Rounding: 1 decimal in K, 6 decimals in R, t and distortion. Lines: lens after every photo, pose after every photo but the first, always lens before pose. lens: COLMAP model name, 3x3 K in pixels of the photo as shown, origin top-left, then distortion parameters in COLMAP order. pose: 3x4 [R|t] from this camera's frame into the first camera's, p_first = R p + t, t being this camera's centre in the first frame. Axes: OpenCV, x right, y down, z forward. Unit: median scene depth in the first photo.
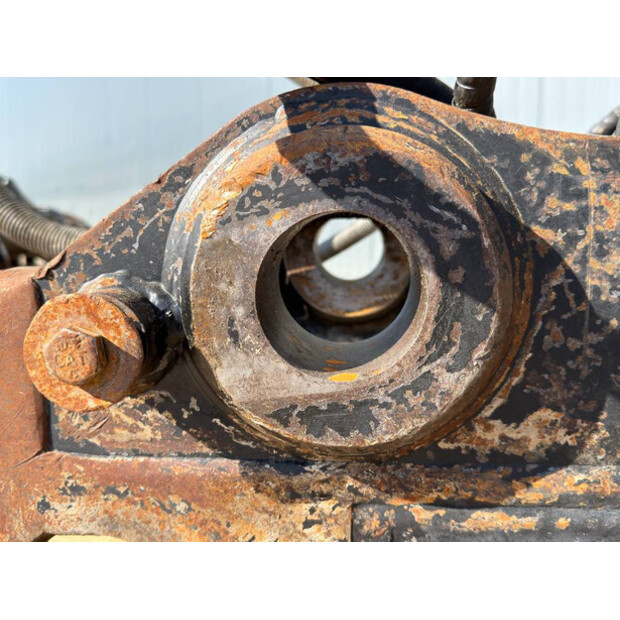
lens RADIAL K [[621.4, 0, 310.0], [0, 621.4, 310.0], [0, 0, 1]] dist [0.194006, -0.448598]
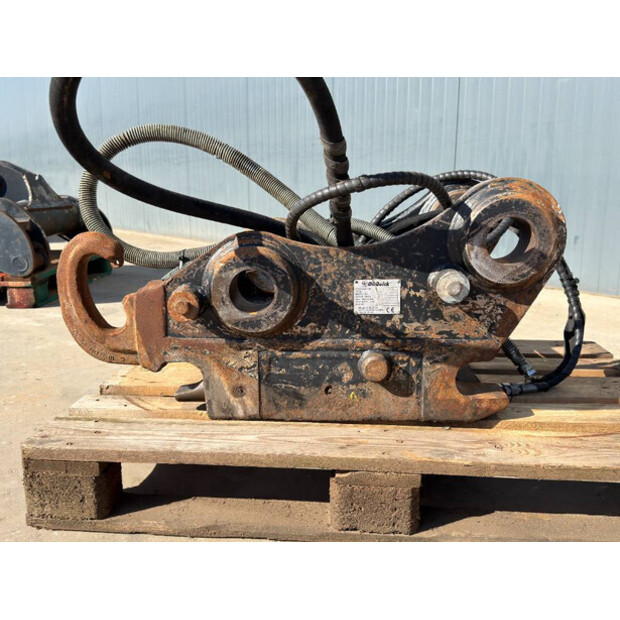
lens RADIAL K [[621.4, 0, 310.0], [0, 621.4, 310.0], [0, 0, 1]] dist [0.194006, -0.448598]
pose [[0.999567, -0.000328, 0.029421, 0.261162], [-0.001525, 0.998017, 0.062931, -0.134499], [-0.029383, -0.062949, 0.997584, -2.493936]]
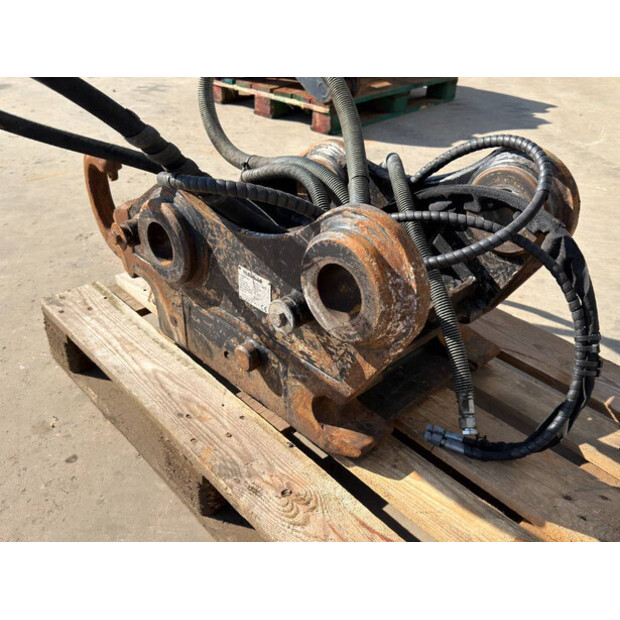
lens RADIAL K [[621.4, 0, 310.0], [0, 621.4, 310.0], [0, 0, 1]] dist [0.194006, -0.448598]
pose [[0.745583, 0.371277, -0.553407, 2.750239], [-0.126634, 0.894229, 0.429323, -1.301693], [0.654270, -0.250016, 0.713738, -1.145184]]
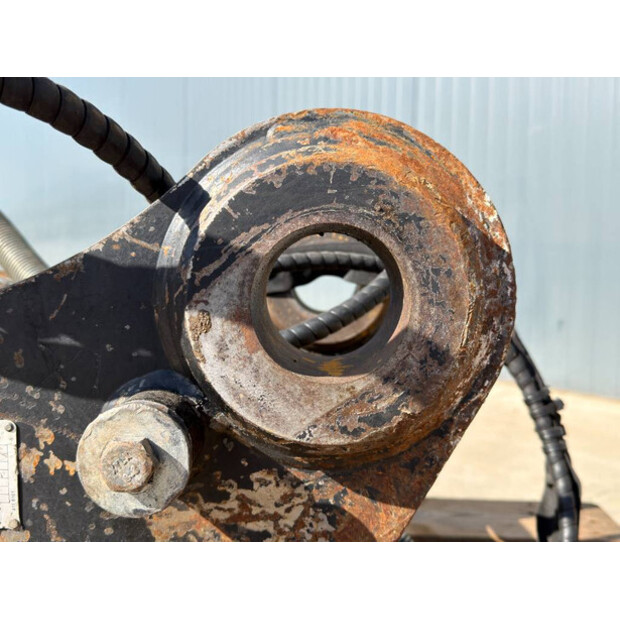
lens RADIAL K [[621.4, 0, 310.0], [0, 621.4, 310.0], [0, 0, 1]] dist [0.194006, -0.448598]
pose [[0.998828, 0.016843, 0.045370, 1.325040], [-0.013506, 0.997249, -0.072879, -0.205583], [-0.046473, 0.072181, 0.996308, -0.198649]]
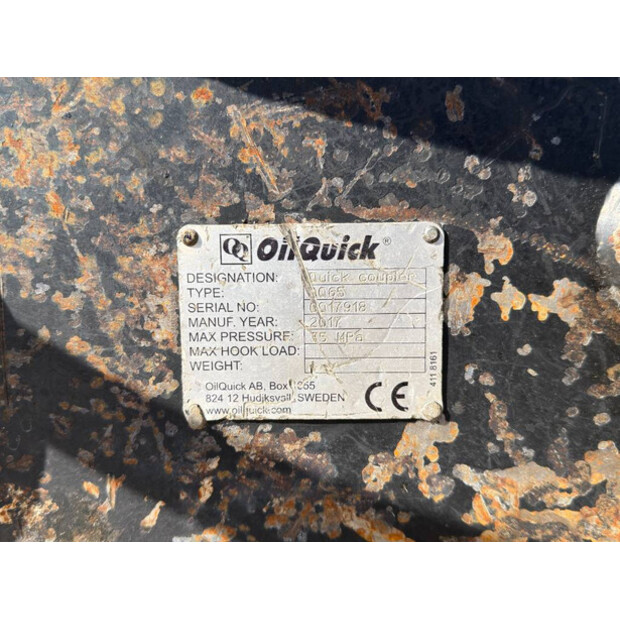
lens RADIAL K [[621.4, 0, 310.0], [0, 621.4, 310.0], [0, 0, 1]] dist [0.194006, -0.448598]
pose [[0.998486, -0.003579, 0.054897, 0.703206], [0.003389, 0.999988, 0.003543, -0.004900], [-0.054909, -0.003351, 0.998486, 0.350637]]
